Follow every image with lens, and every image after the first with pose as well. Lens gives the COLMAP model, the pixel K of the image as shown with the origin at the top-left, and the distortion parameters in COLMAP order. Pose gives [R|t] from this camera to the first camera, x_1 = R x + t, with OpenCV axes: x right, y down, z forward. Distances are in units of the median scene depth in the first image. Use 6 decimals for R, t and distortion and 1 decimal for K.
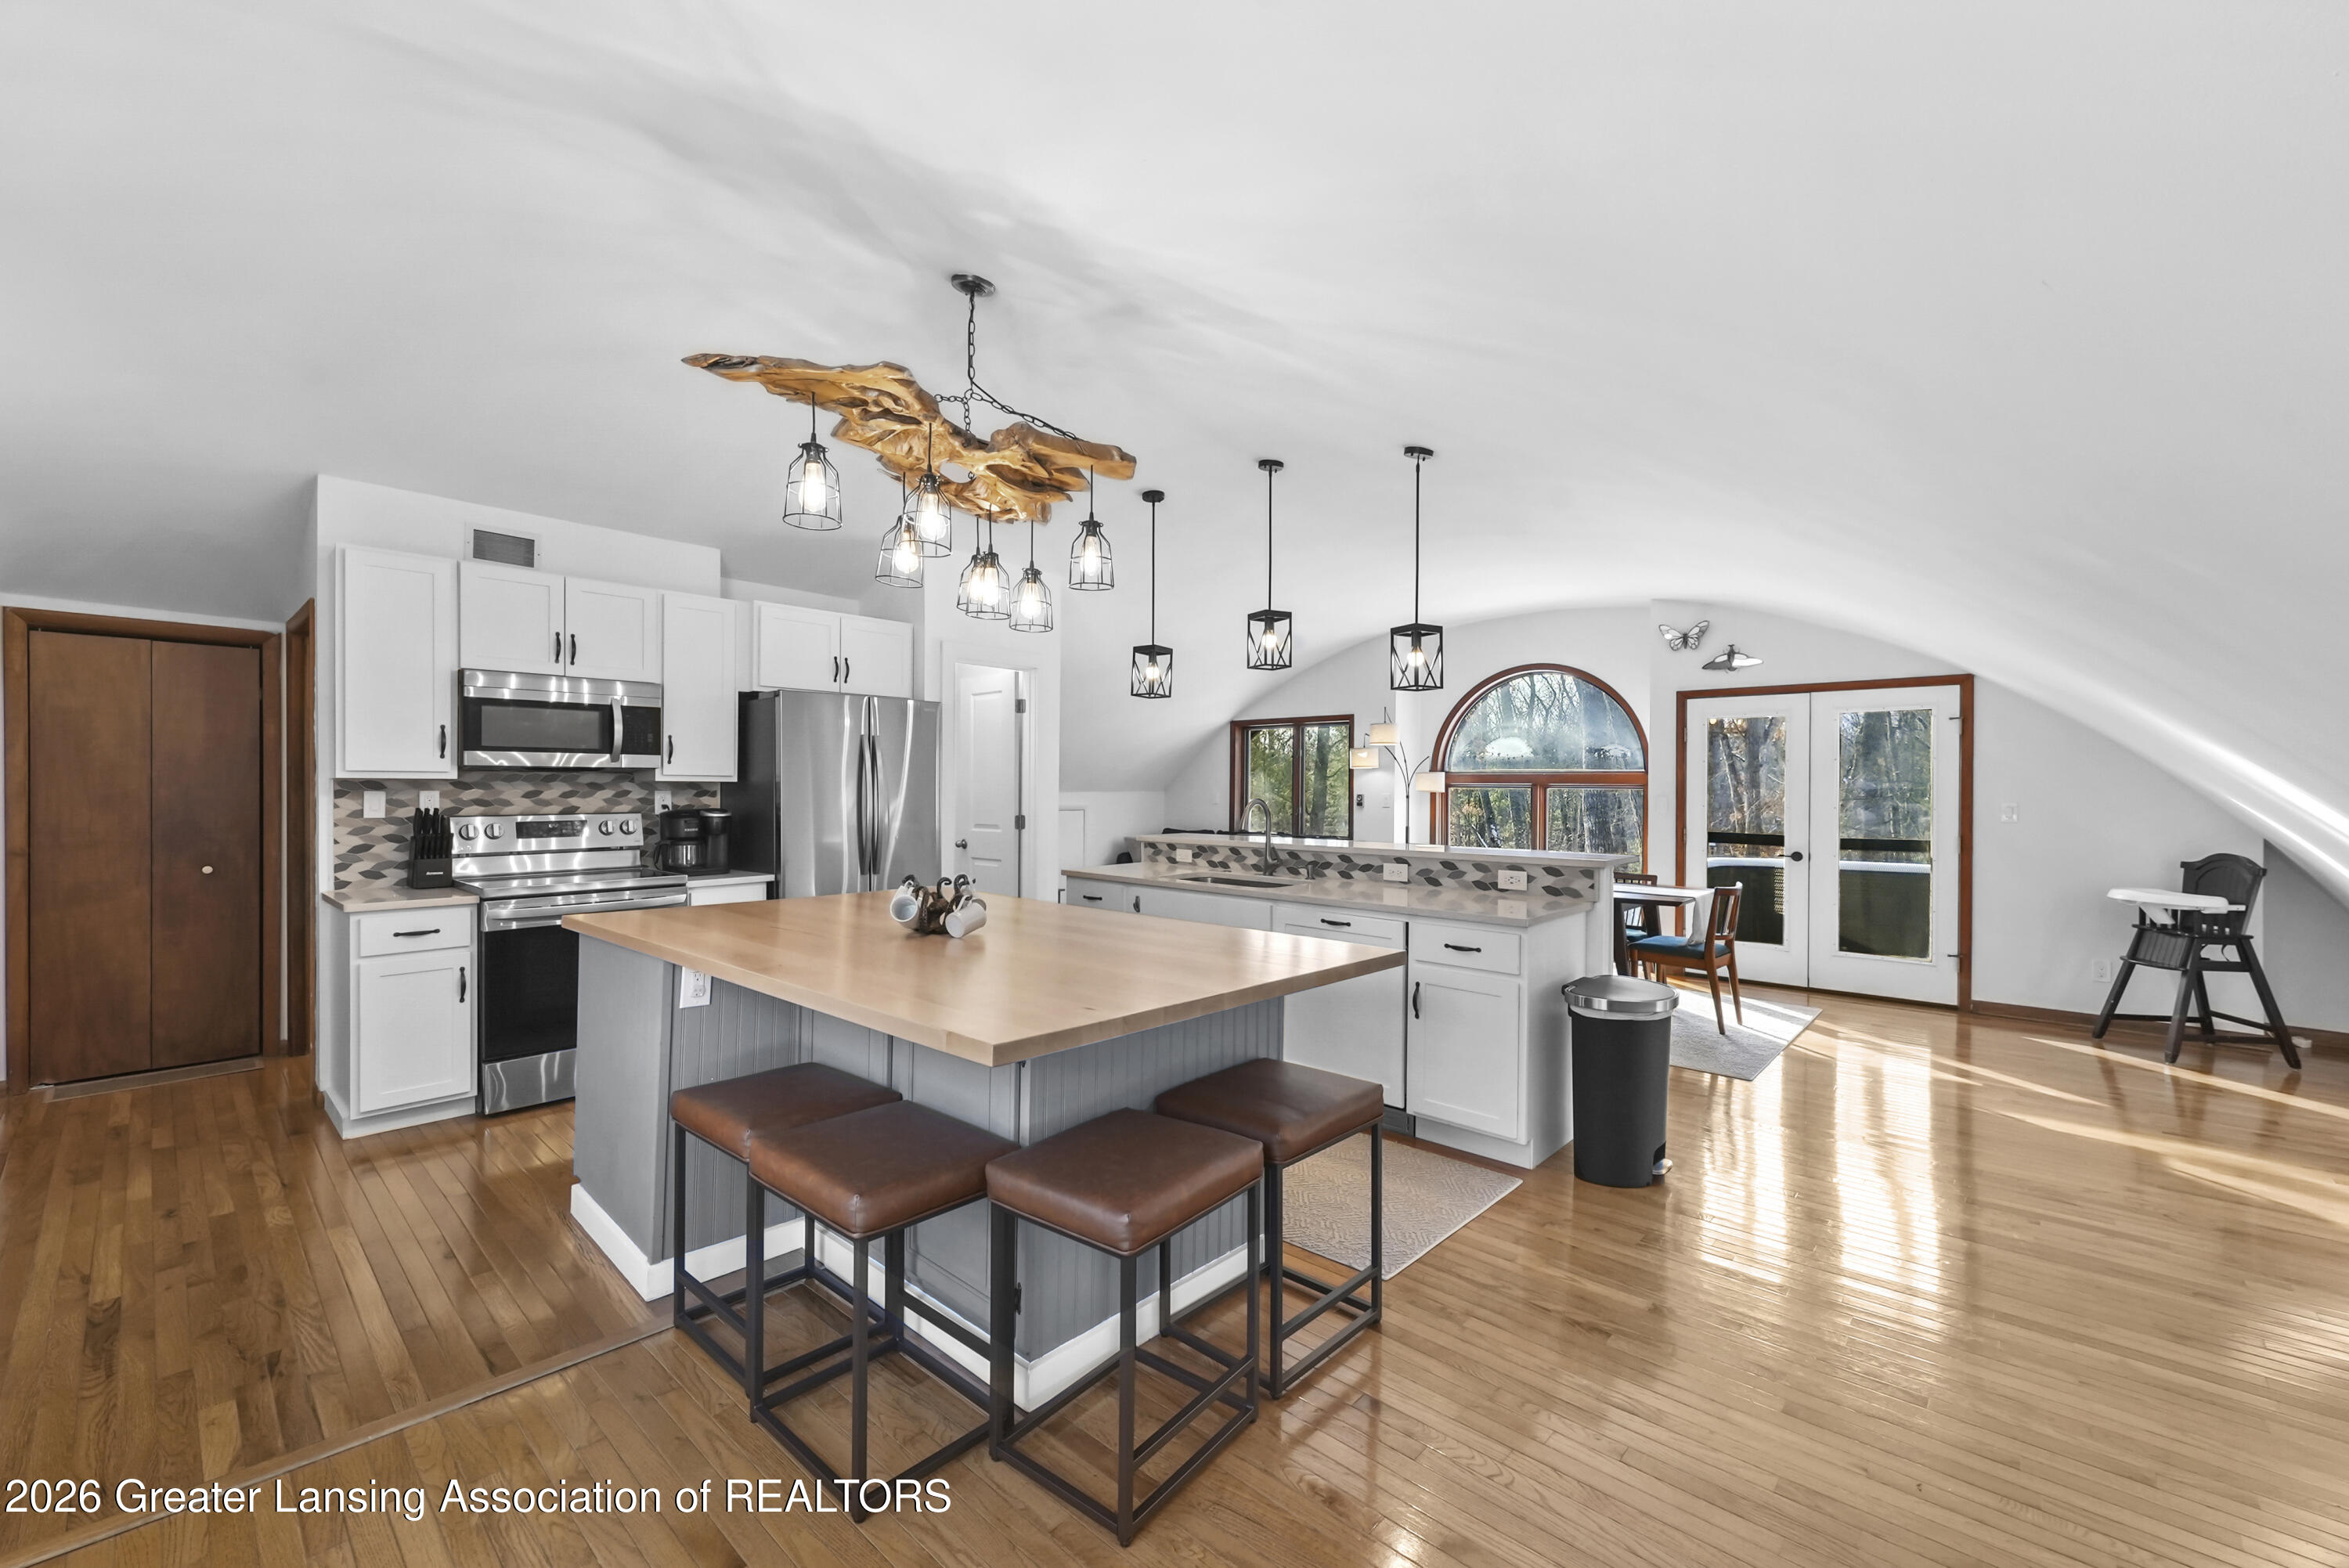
lens RADIAL K [[954.9, 0, 1163.4], [0, 954.9, 787.8], [0, 0, 1]] dist [0.005369, -0.000847]
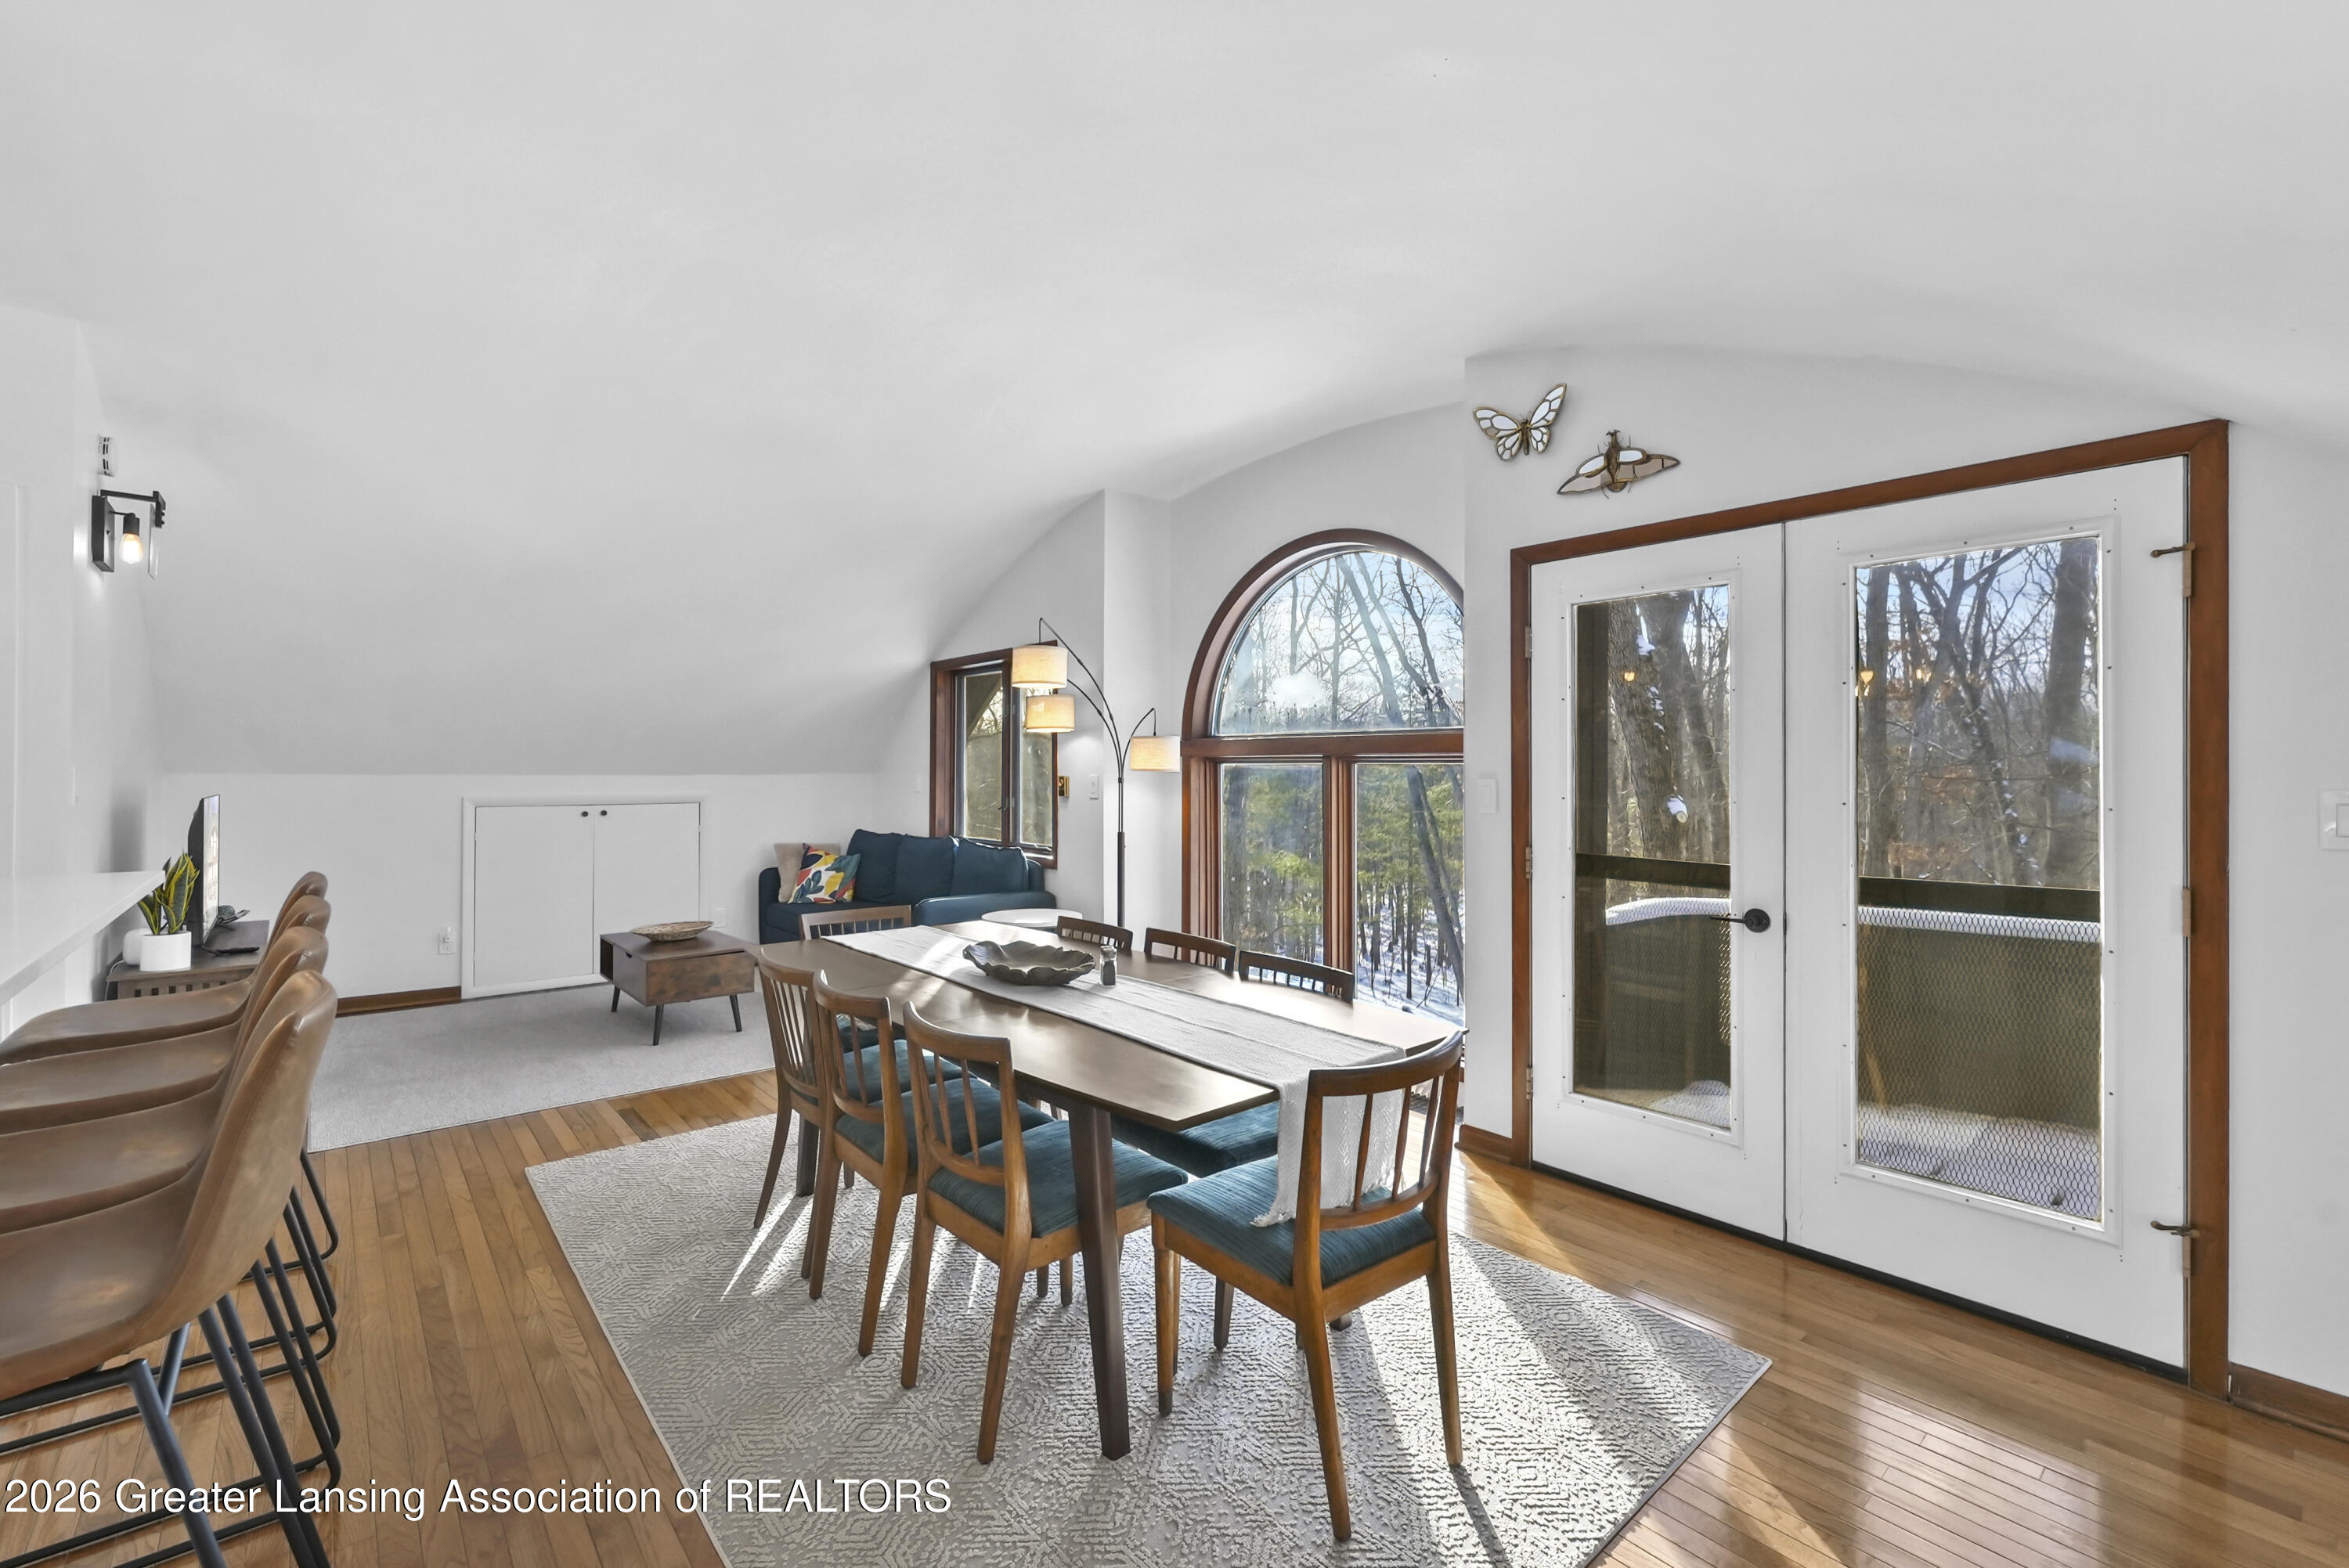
lens RADIAL K [[963.4, 0, 1179.5], [0, 963.4, 769.7], [0, 0, 1]] dist [-0.007787, 0.000057]
pose [[0.995384, -0.007276, -0.095692, 0.652117], [0.007122, 0.999973, -0.001944, 0.008146], [0.095704, 0.001254, 0.995409, 0.808806]]
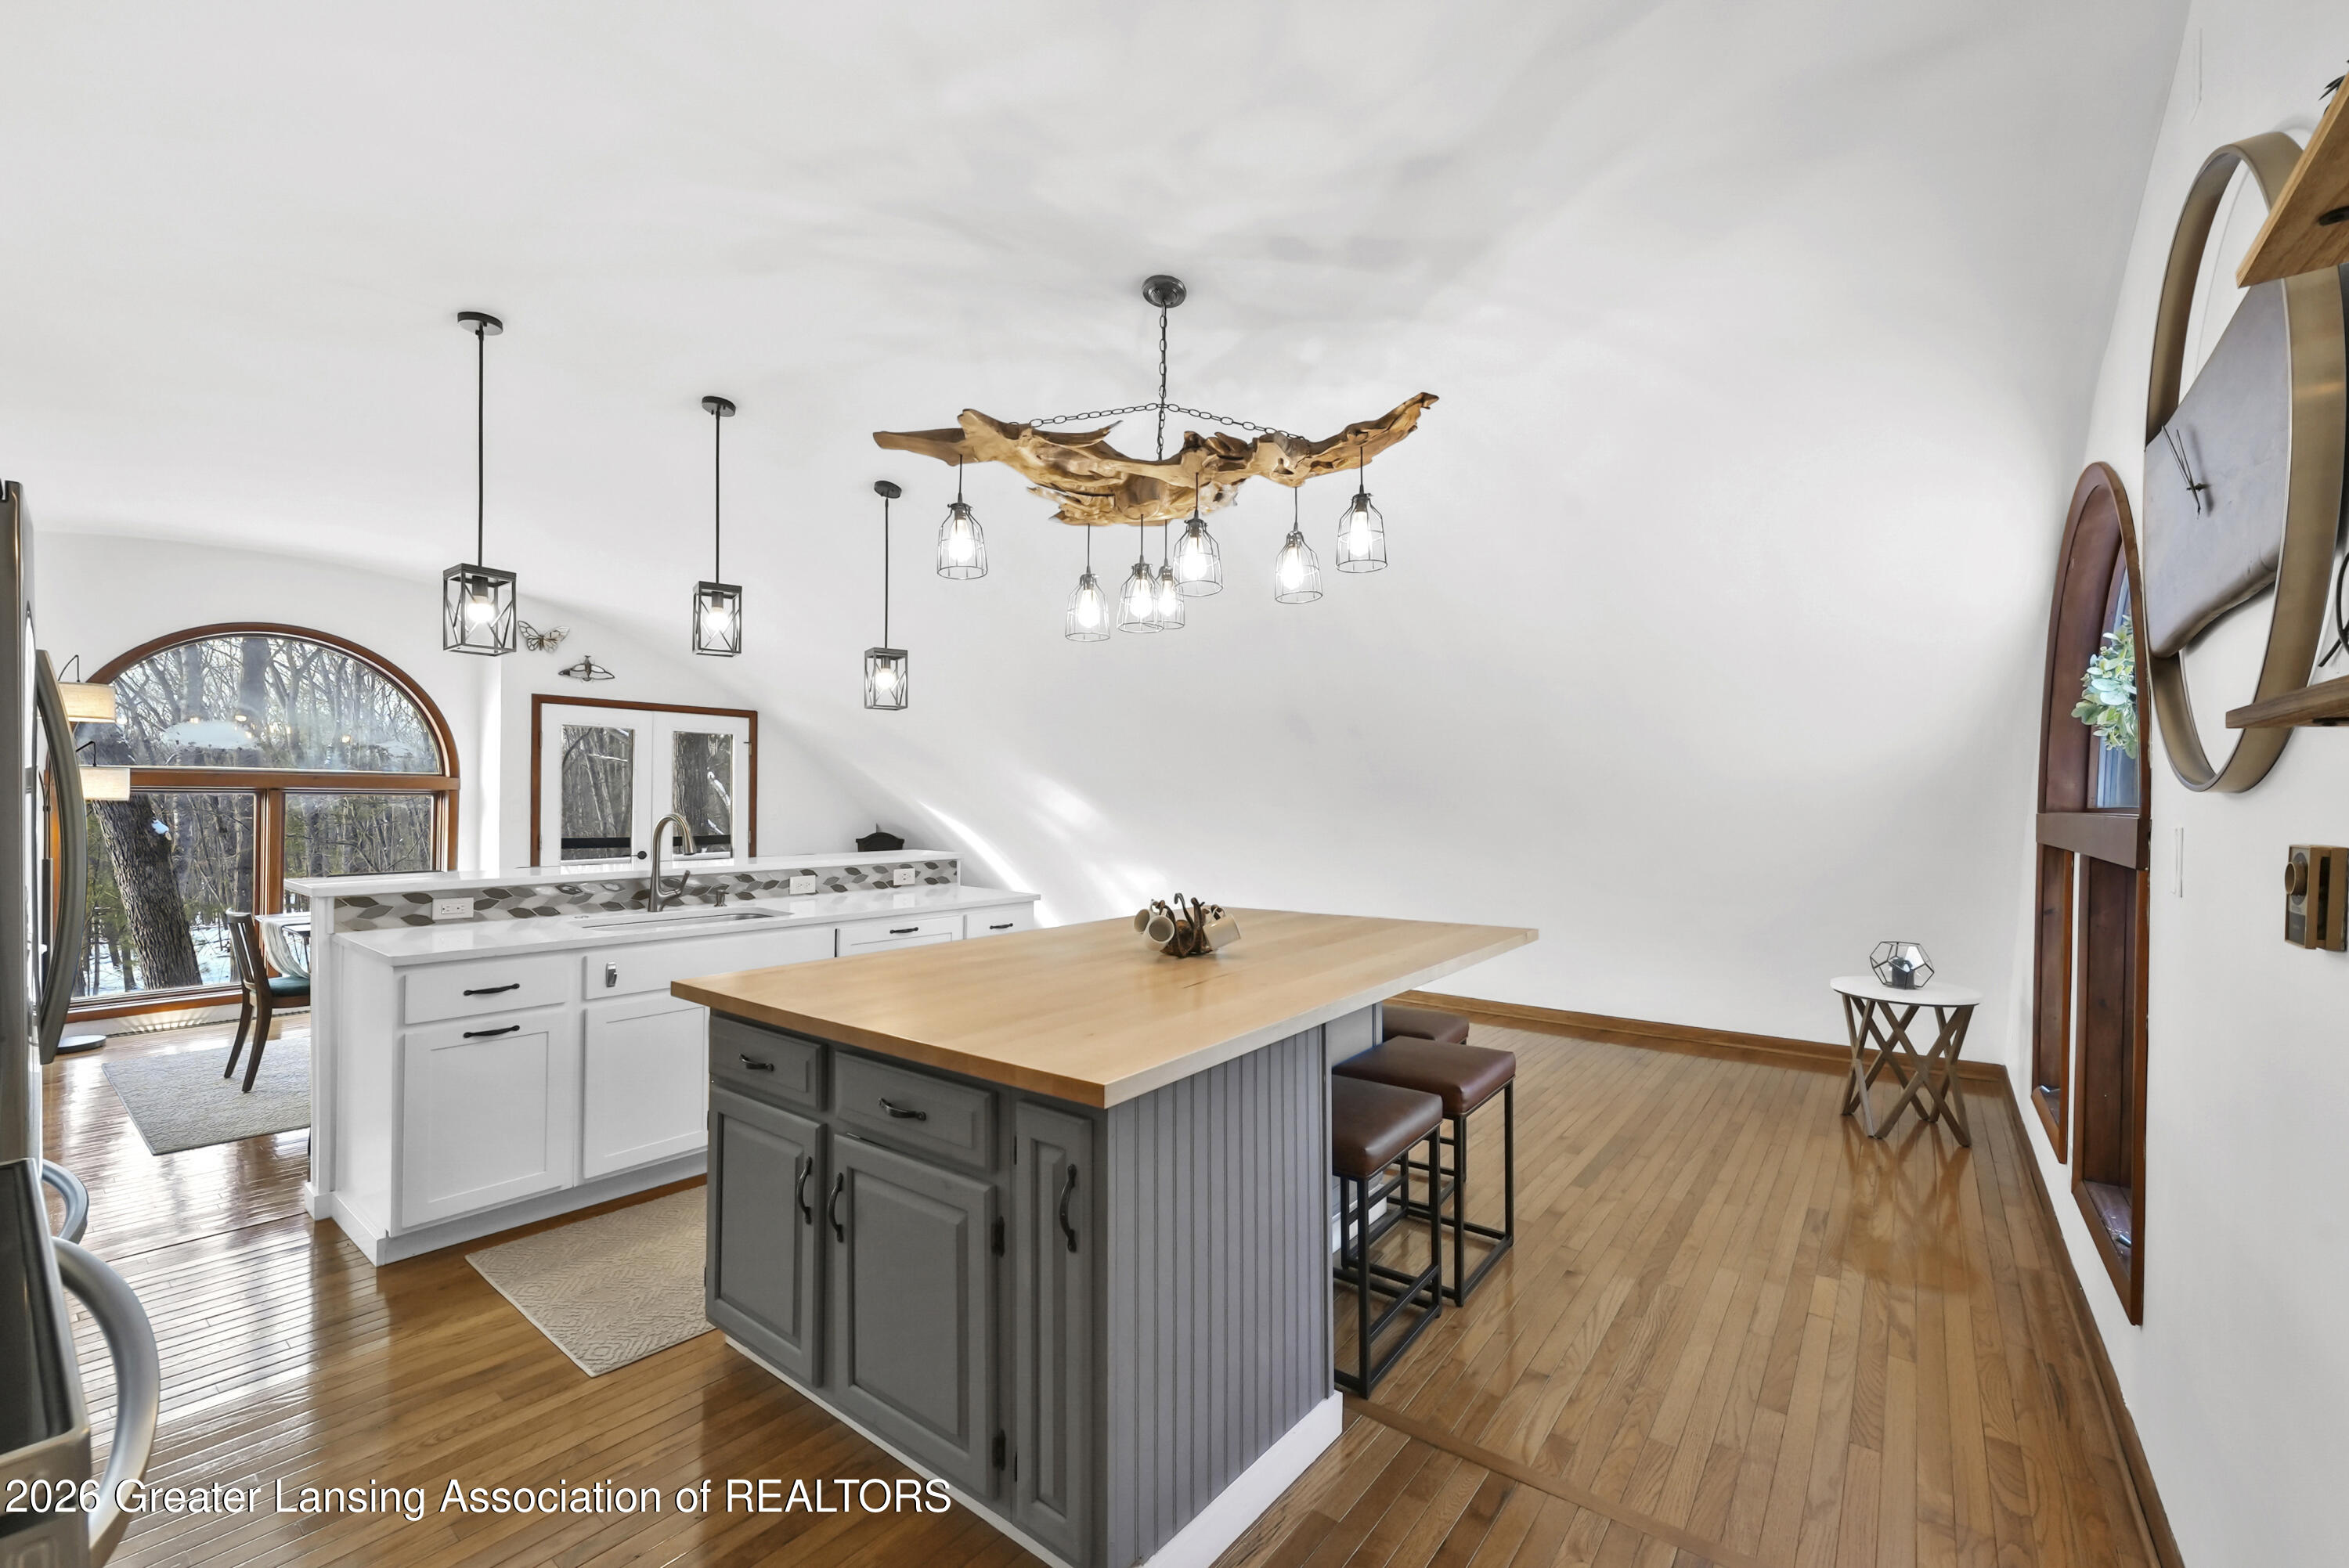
lens RADIAL K [[954.9, 0, 1178.4], [0, 954.9, 791.7], [0, 0, 1]] dist [0.005369, -0.000847]
pose [[-0.087659, -0.000997, 0.996150, -0.744248], [-0.005535, 0.999985, 0.000514, -0.009838], [-0.996135, -0.005468, -0.087663, 0.674999]]
